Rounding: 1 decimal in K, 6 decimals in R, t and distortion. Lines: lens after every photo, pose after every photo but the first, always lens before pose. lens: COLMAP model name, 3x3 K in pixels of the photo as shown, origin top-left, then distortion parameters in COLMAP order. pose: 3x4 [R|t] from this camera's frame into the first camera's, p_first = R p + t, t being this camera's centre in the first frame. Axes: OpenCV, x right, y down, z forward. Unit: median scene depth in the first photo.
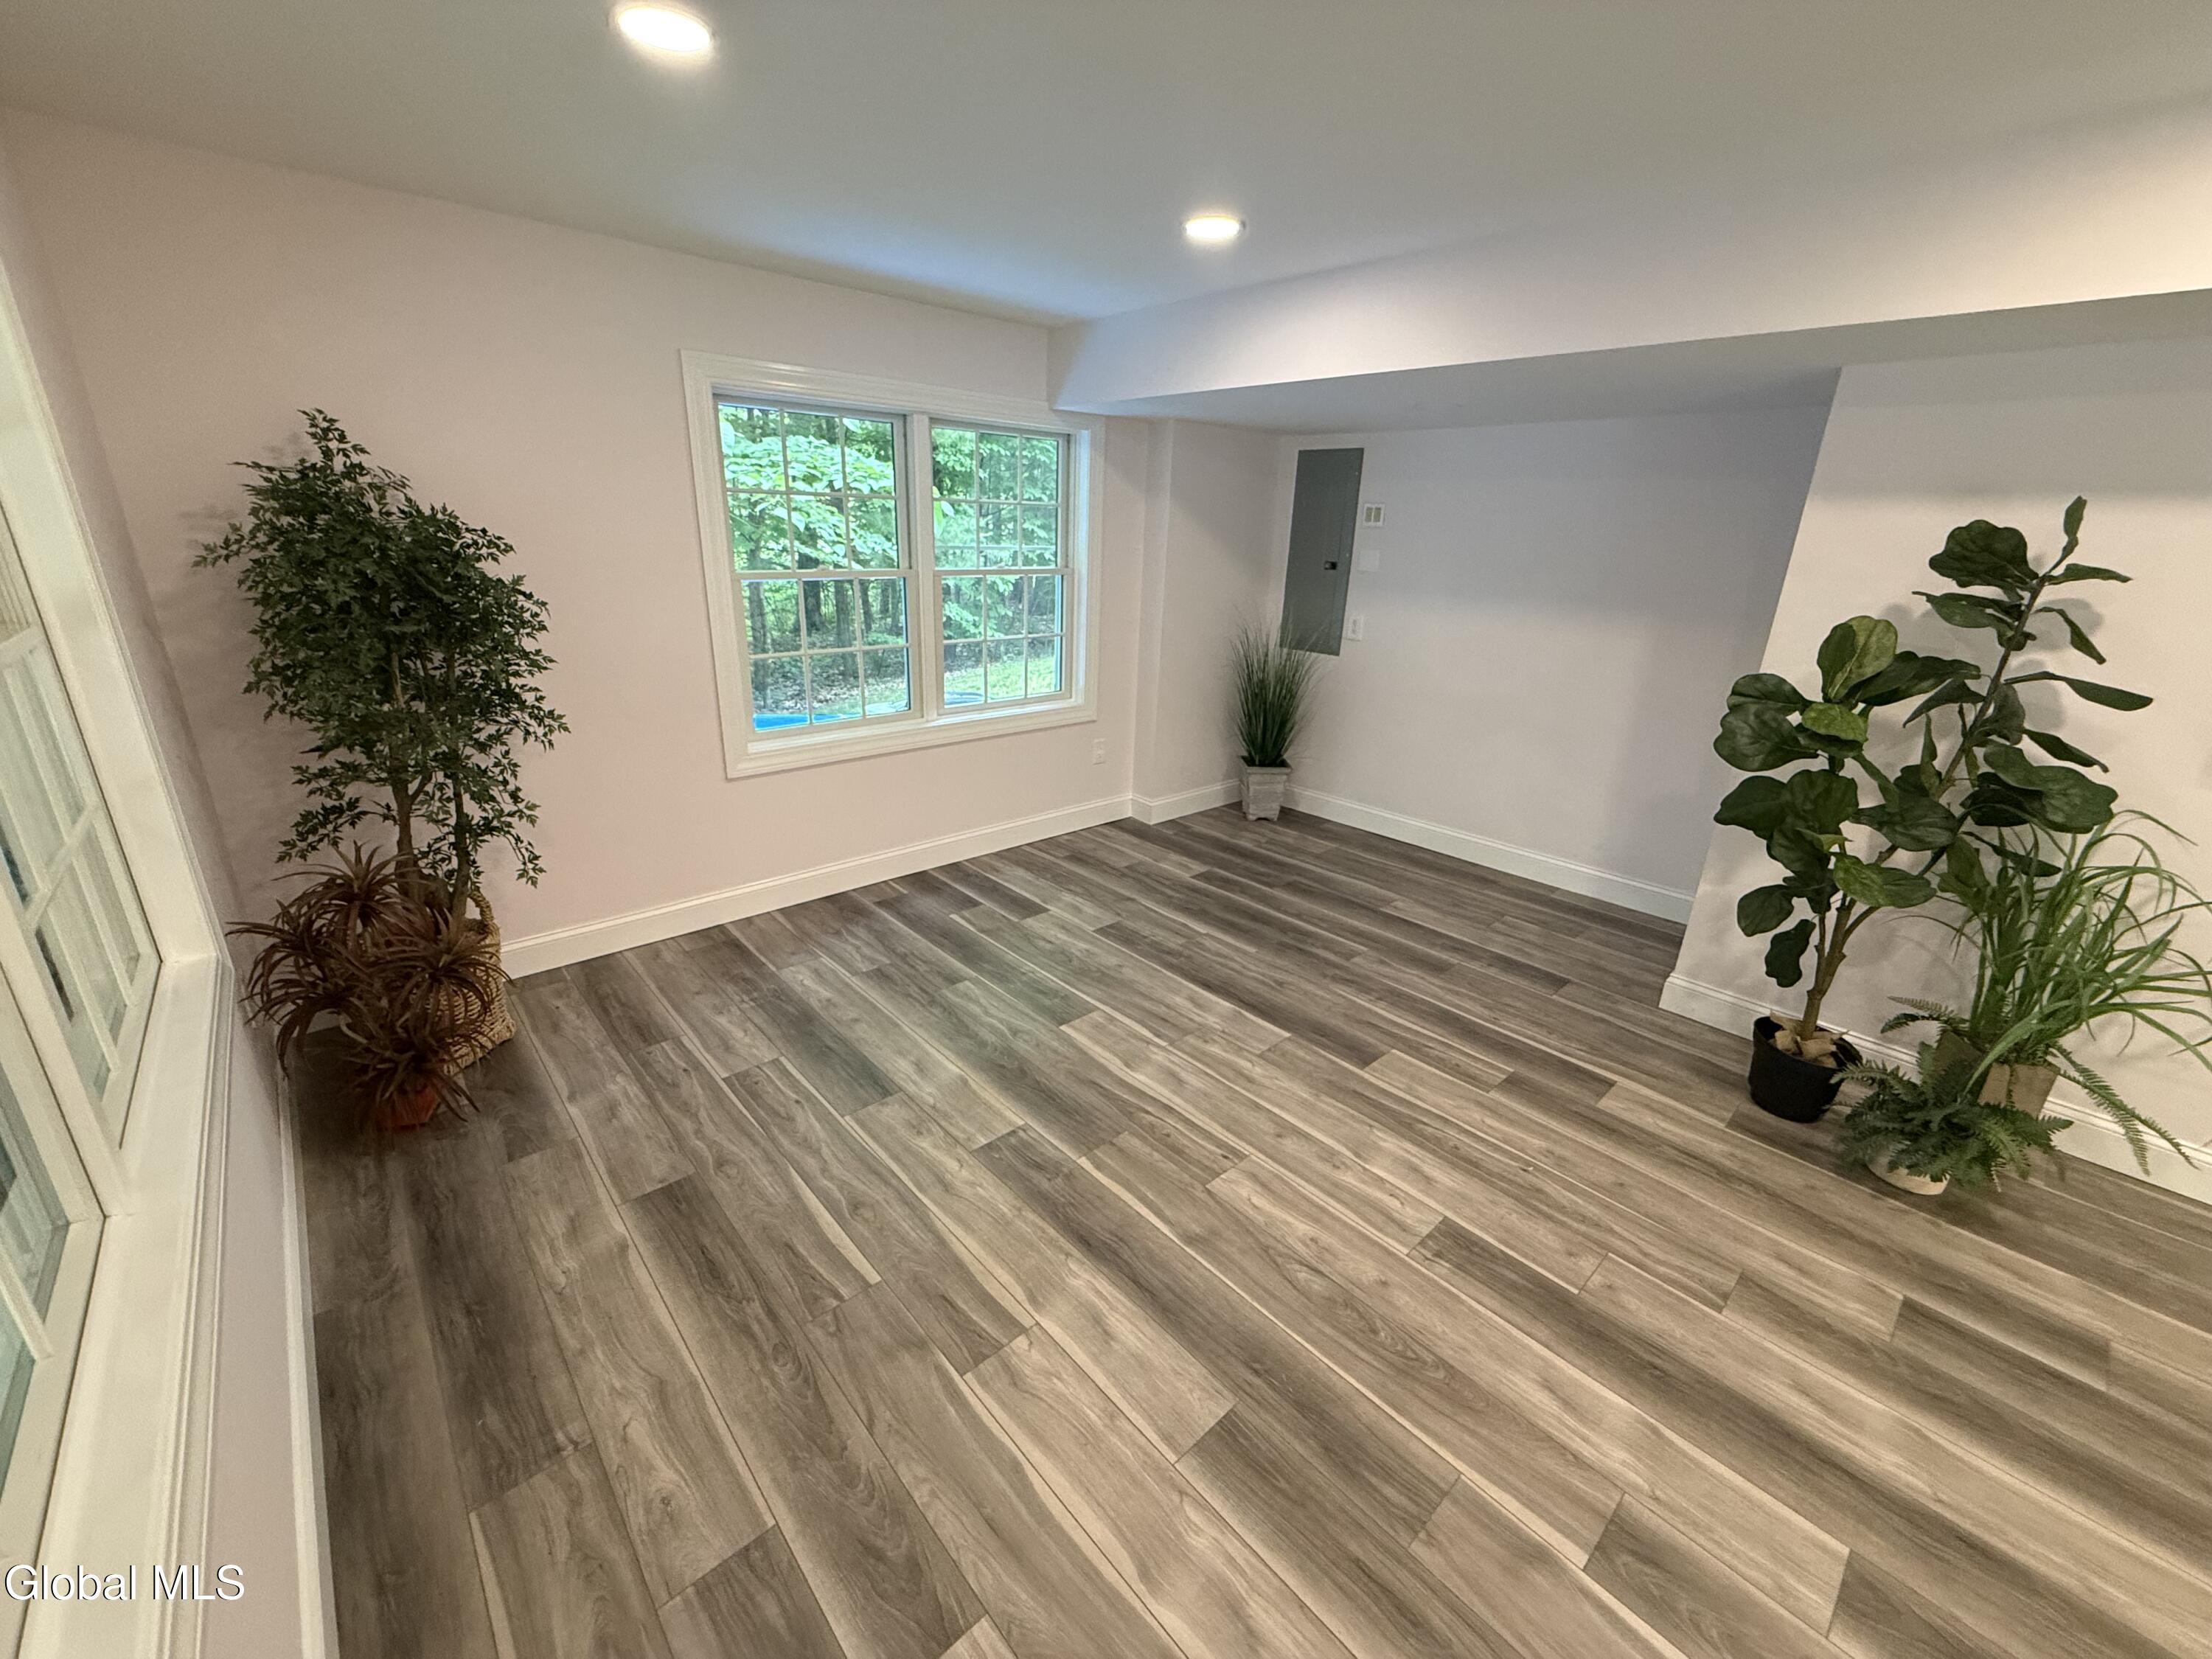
lens RADIAL K [[881.3, 0, 1110.7], [0, 881.3, 821.0], [0, 0, 1]] dist [0.001272, 0.000140]
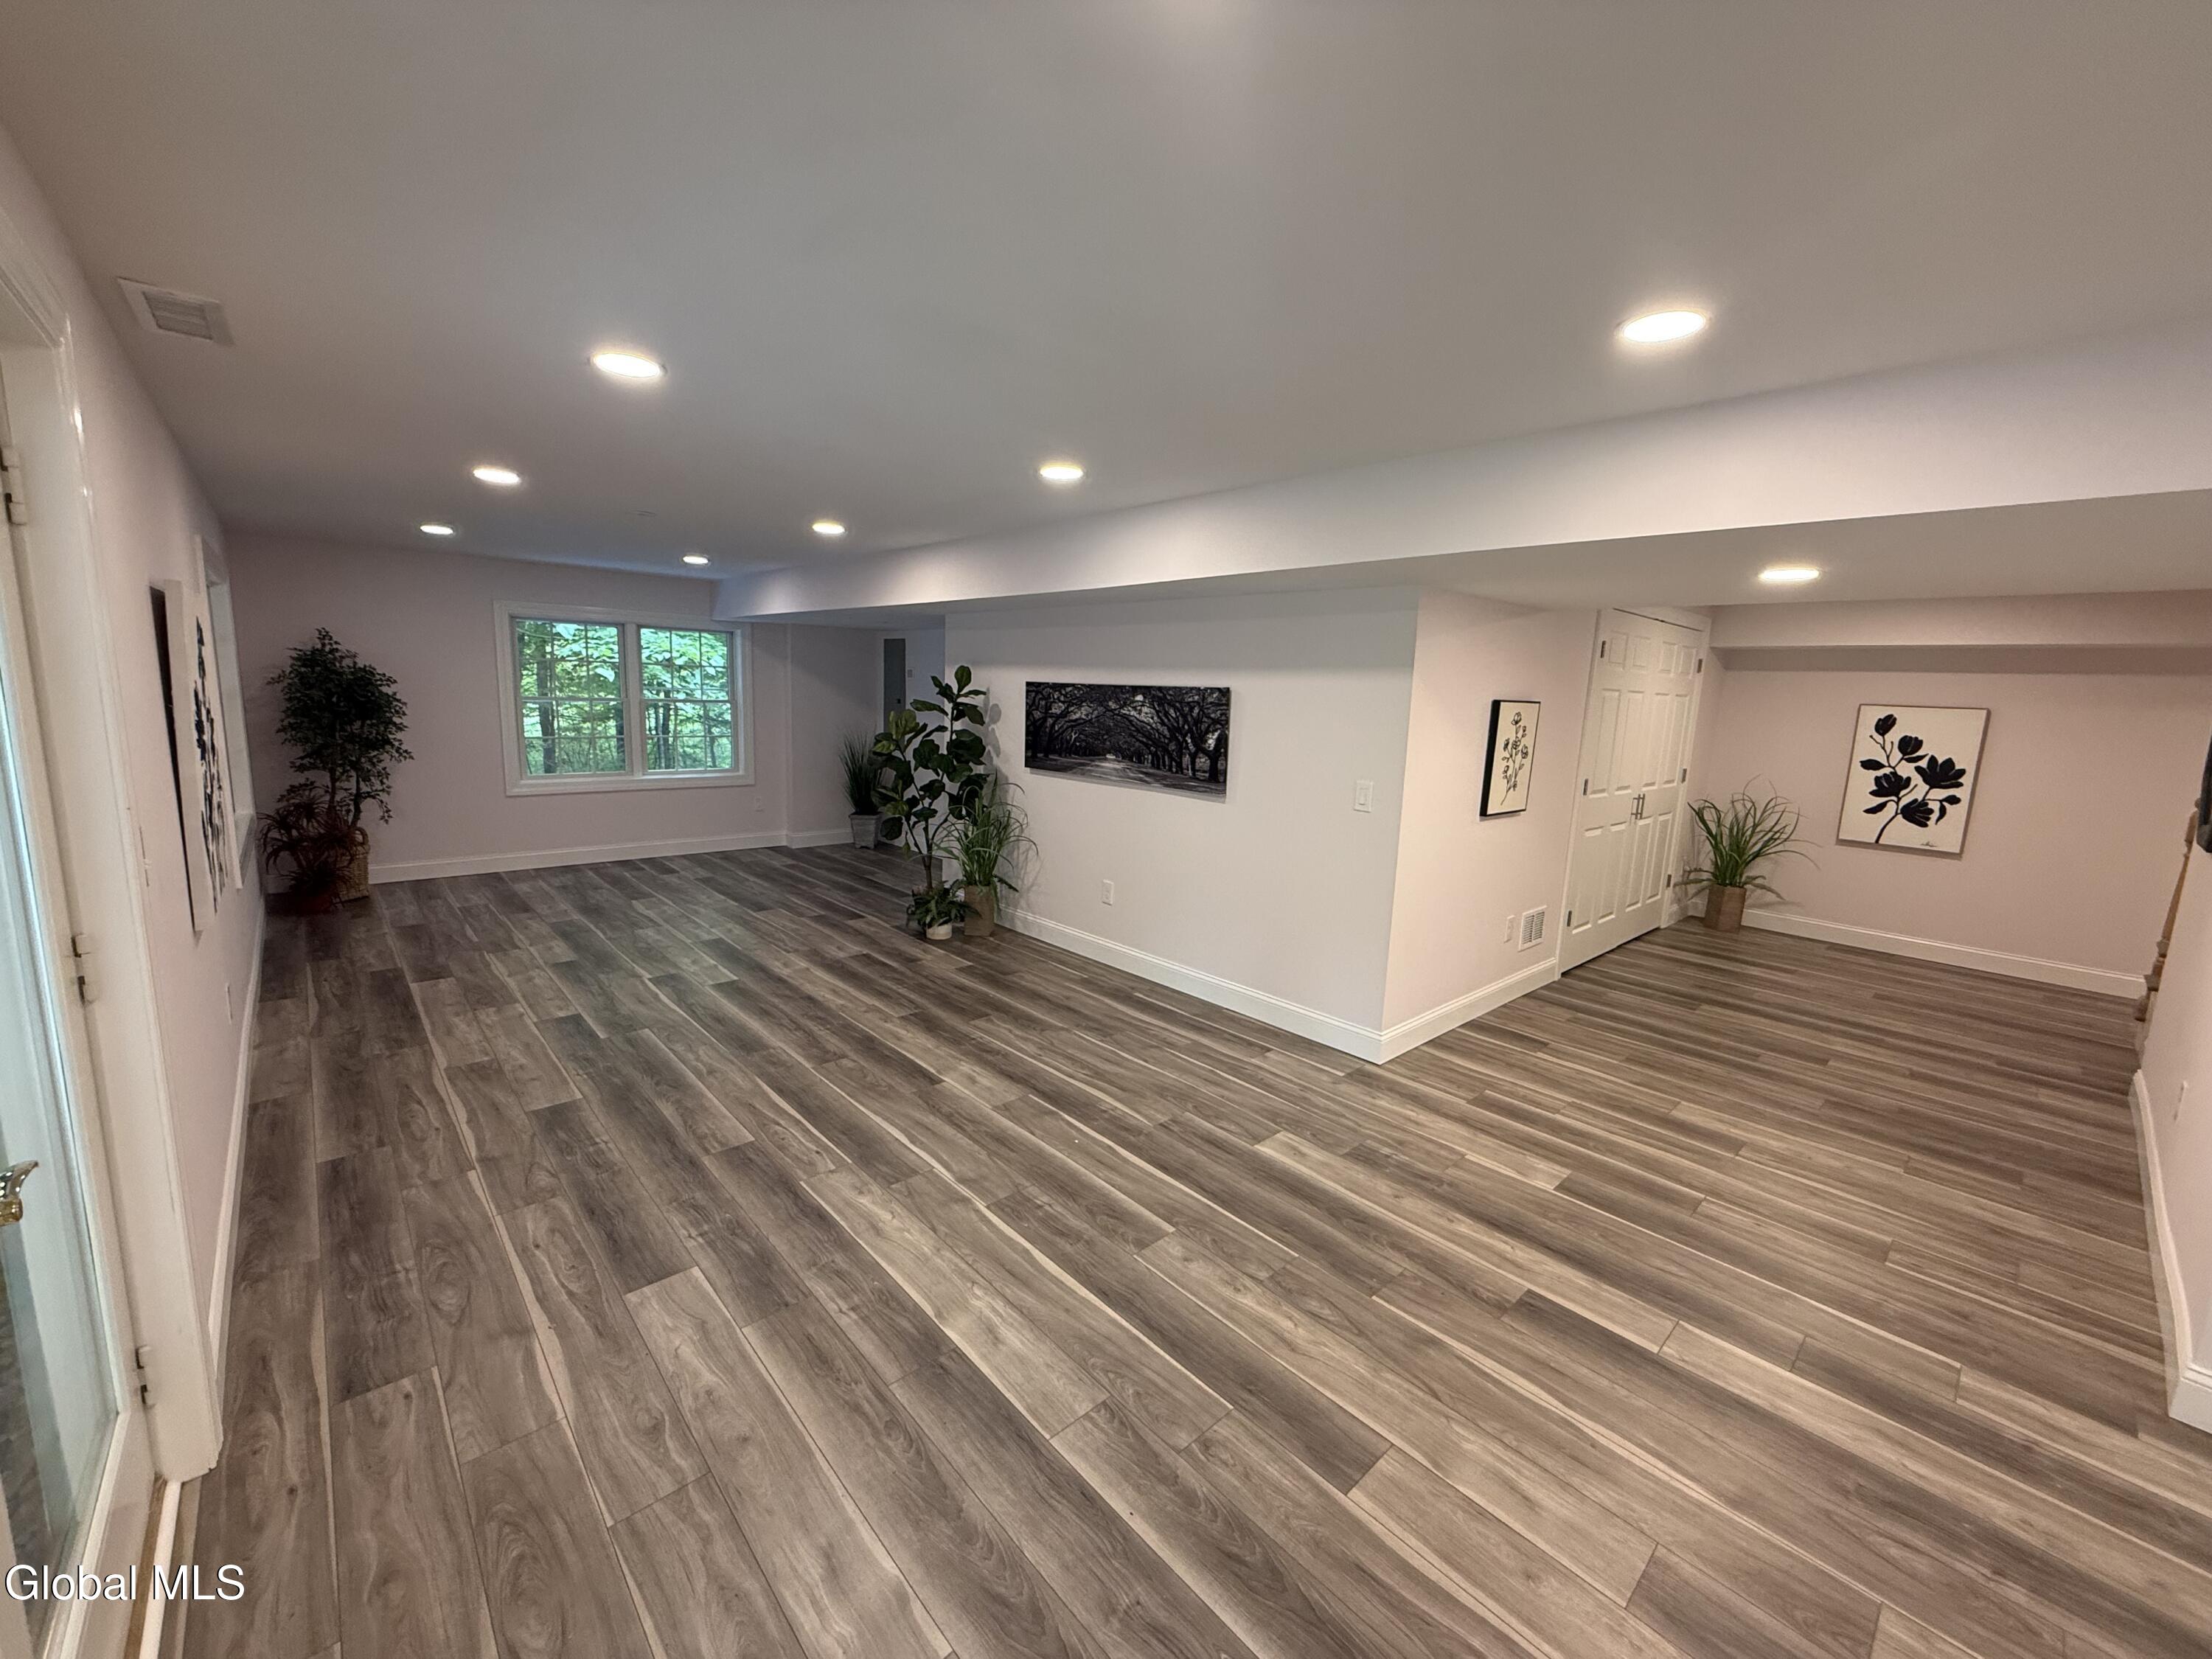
lens RADIAL K [[882.3, 0, 1101.4], [0, 882.3, 829.7], [0, 0, 1]] dist [0.001415, -0.000044]
pose [[0.999958, 0.005221, -0.007513, 1.327306], [-0.006413, 0.985664, -0.168595, 0.506432], [0.006526, 0.168636, 0.985657, -1.355183]]
